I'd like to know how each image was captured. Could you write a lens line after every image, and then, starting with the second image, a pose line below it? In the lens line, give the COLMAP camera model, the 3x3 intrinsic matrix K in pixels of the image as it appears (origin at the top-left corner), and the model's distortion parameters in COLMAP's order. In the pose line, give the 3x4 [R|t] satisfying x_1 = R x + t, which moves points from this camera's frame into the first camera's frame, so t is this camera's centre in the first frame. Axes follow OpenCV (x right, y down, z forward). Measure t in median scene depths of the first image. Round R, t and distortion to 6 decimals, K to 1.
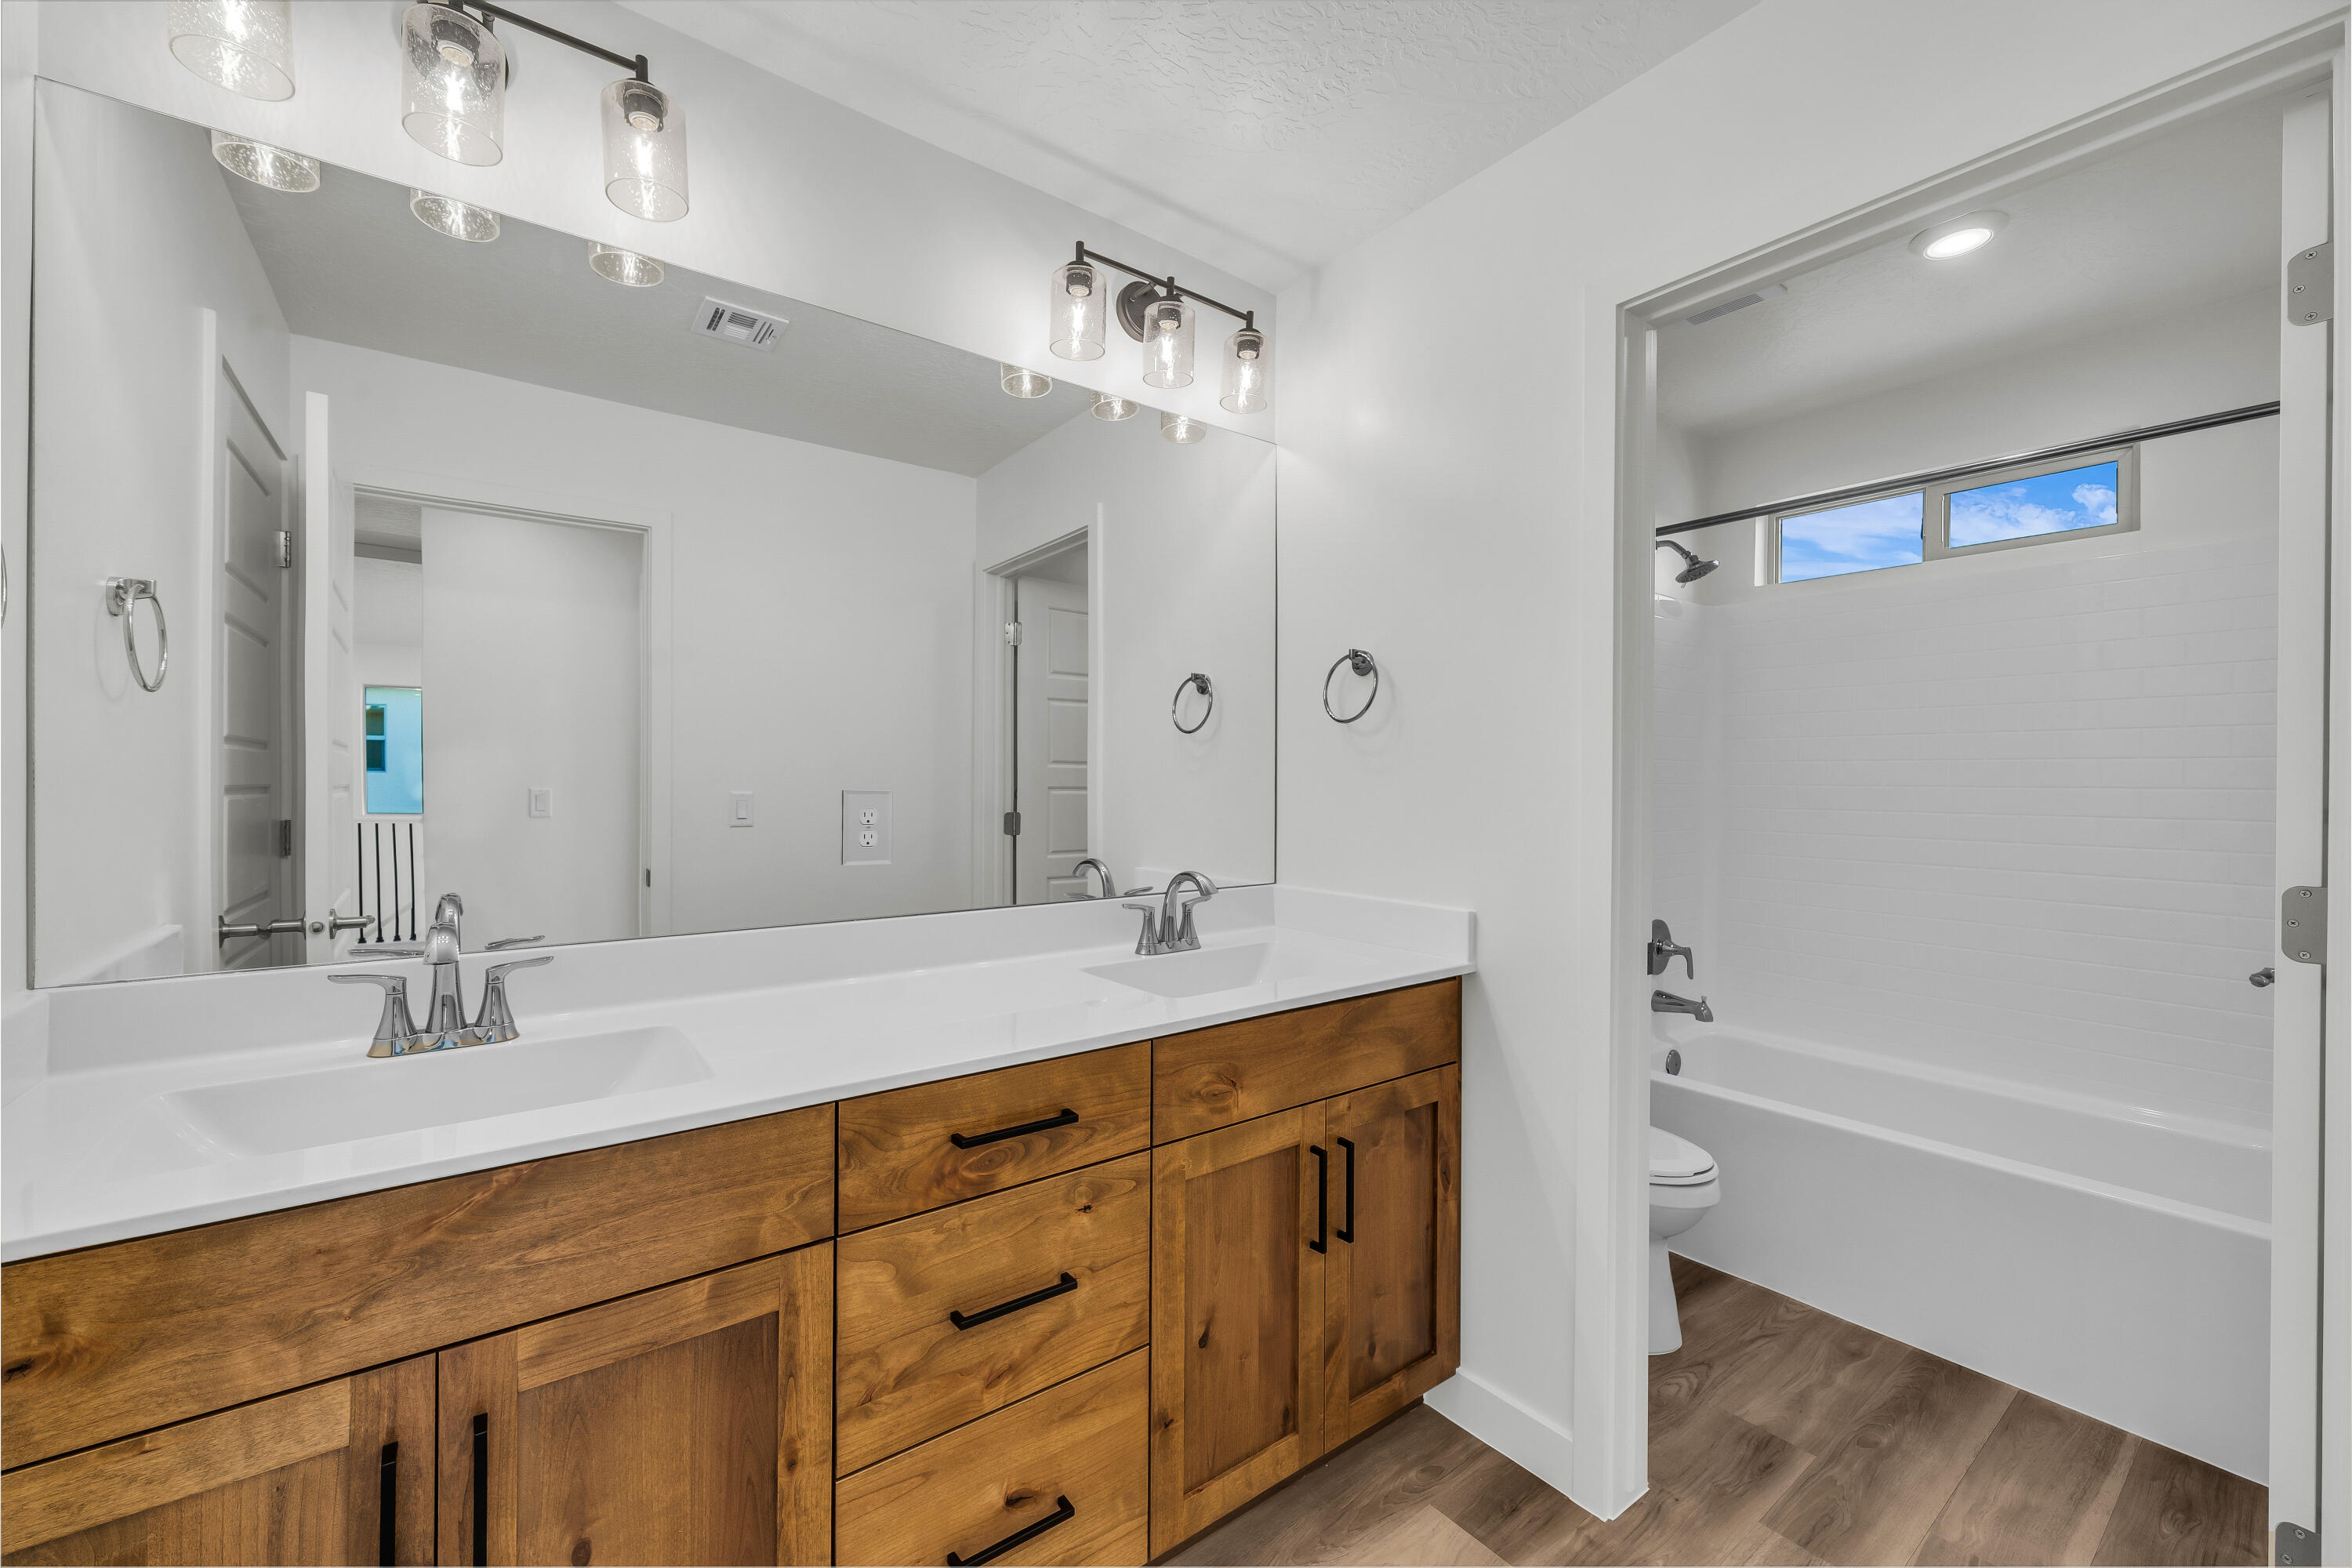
lens RADIAL K [[918.2, 0, 1172.6], [0, 918.2, 795.1], [0, 0, 1]] dist [-0.007531, 0.001334]
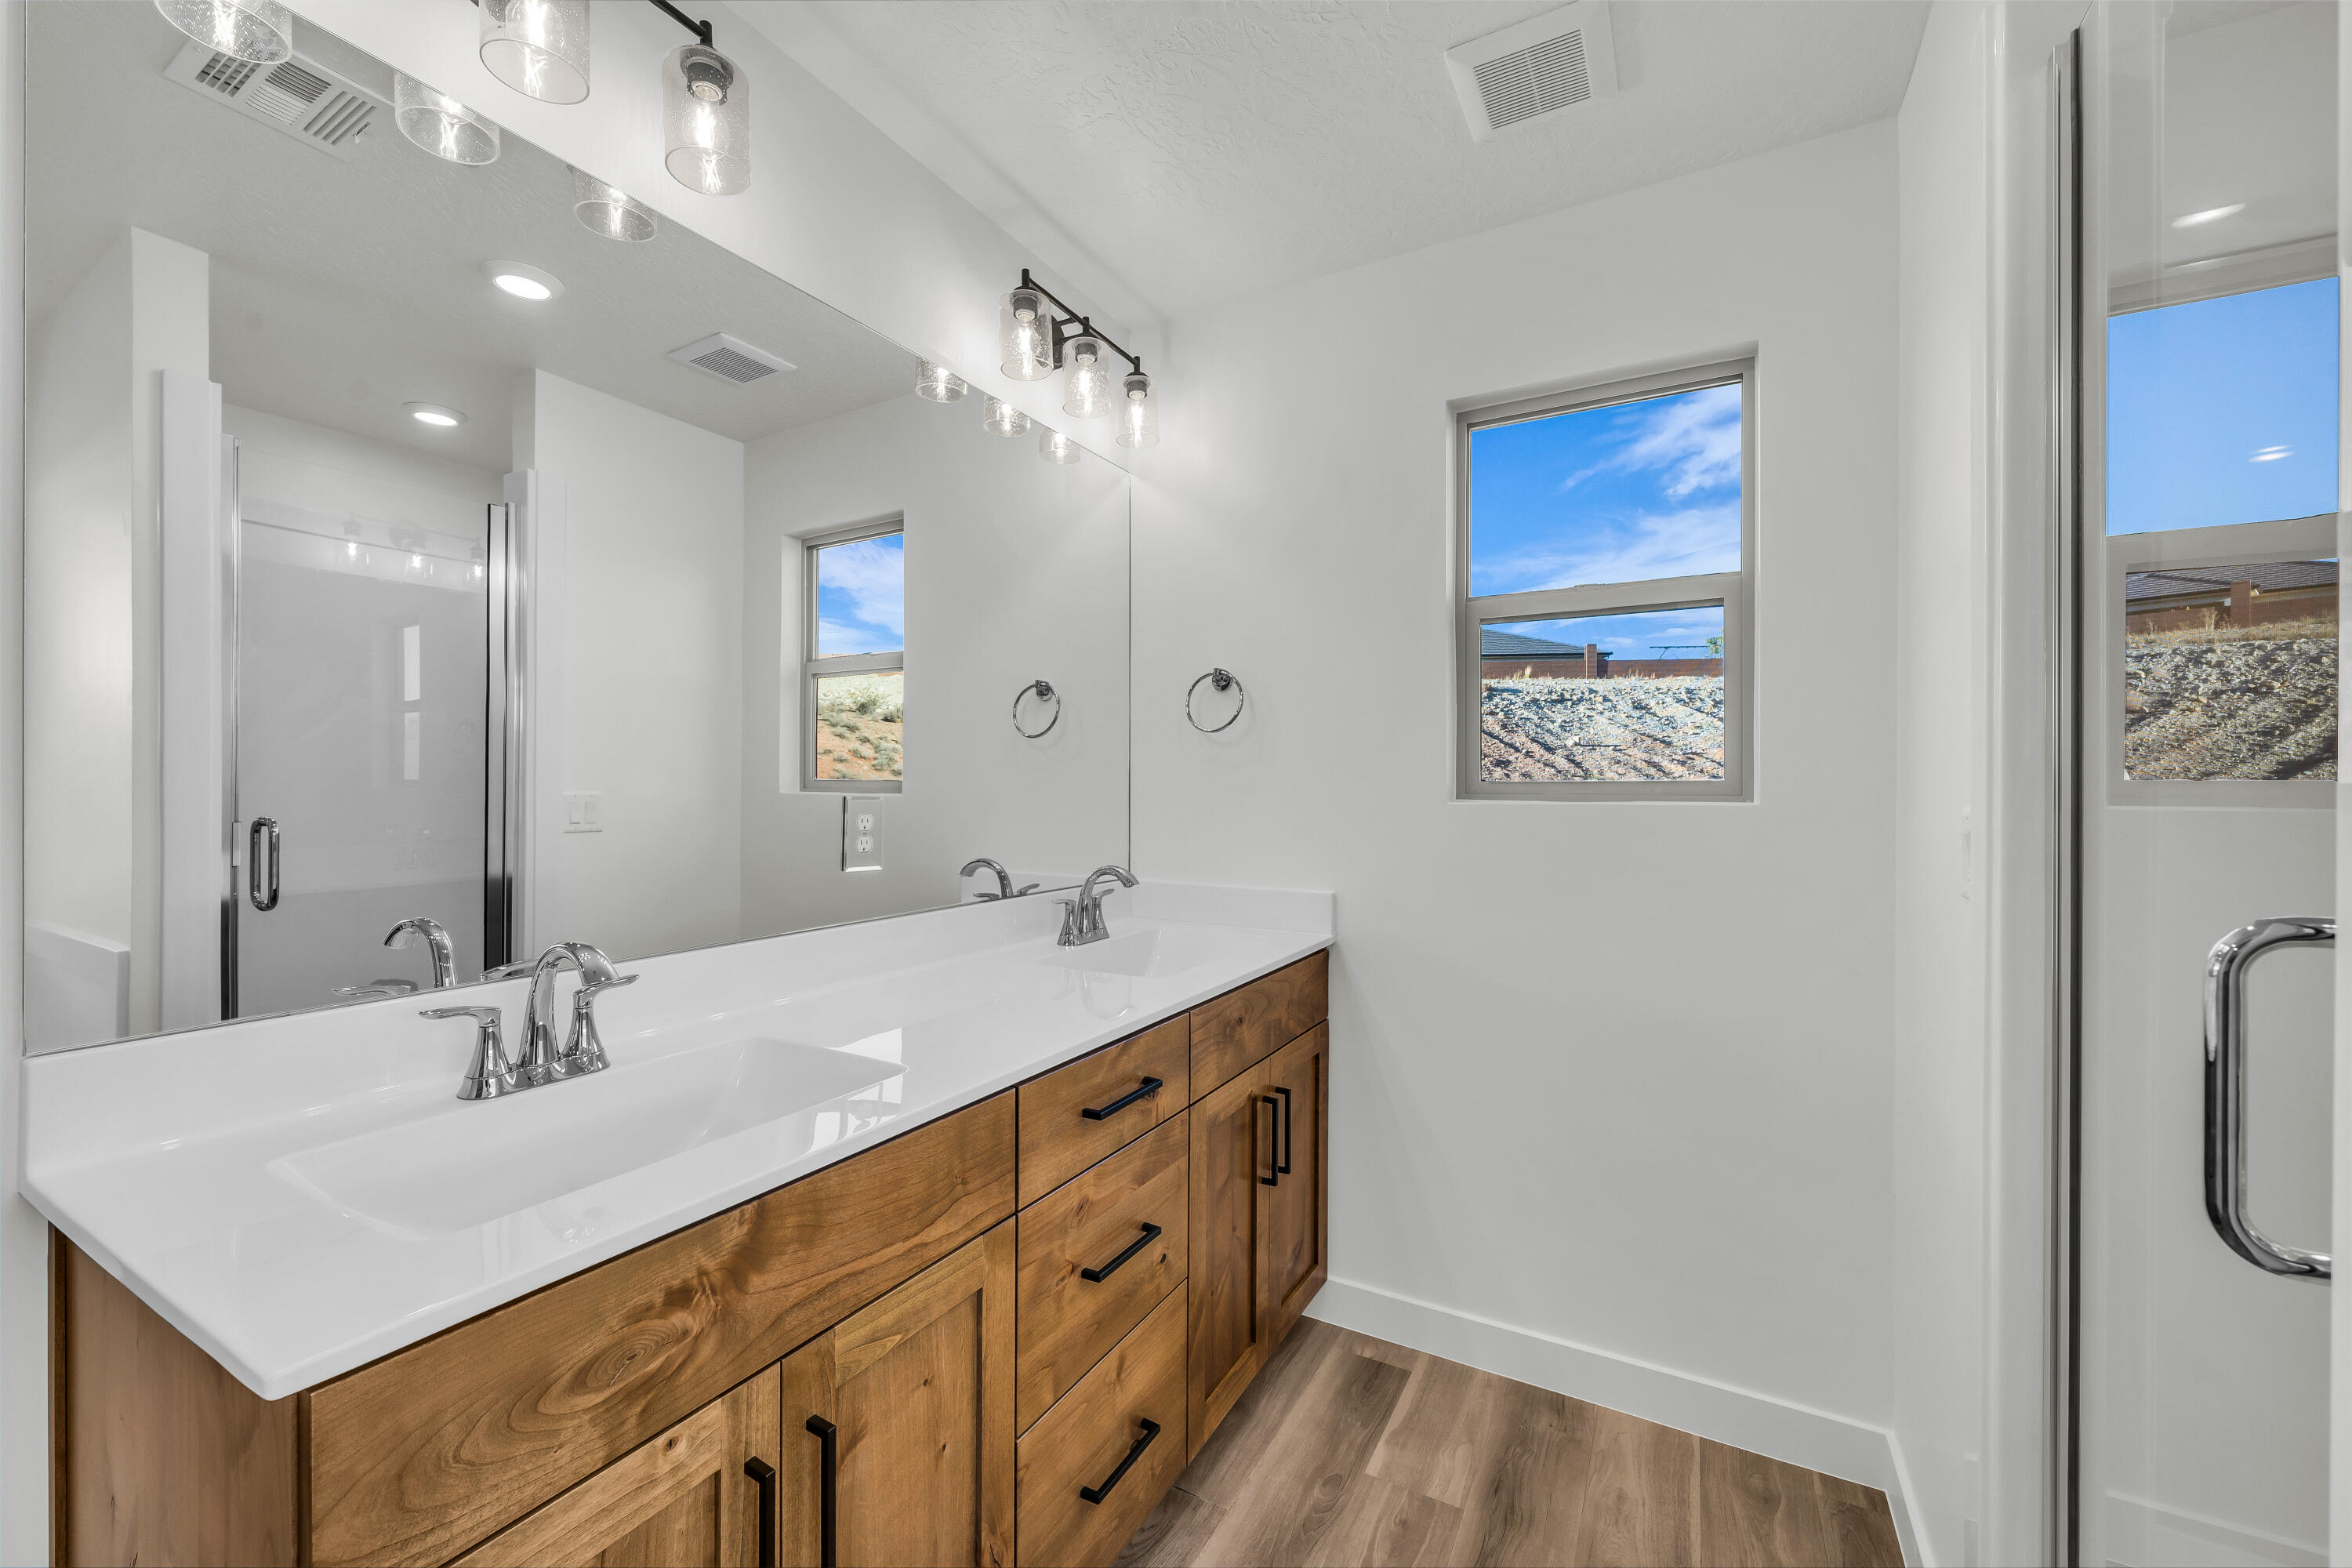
lens RADIAL K [[918.2, 0, 1153.3], [0, 918.2, 788.9], [0, 0, 1]] dist [-0.007531, 0.001334]
pose [[0.931874, -0.002010, 0.362776, -0.327930], [0.003928, 0.999982, -0.004549, -0.003517], [-0.362761, 0.005664, 0.931865, -0.032519]]
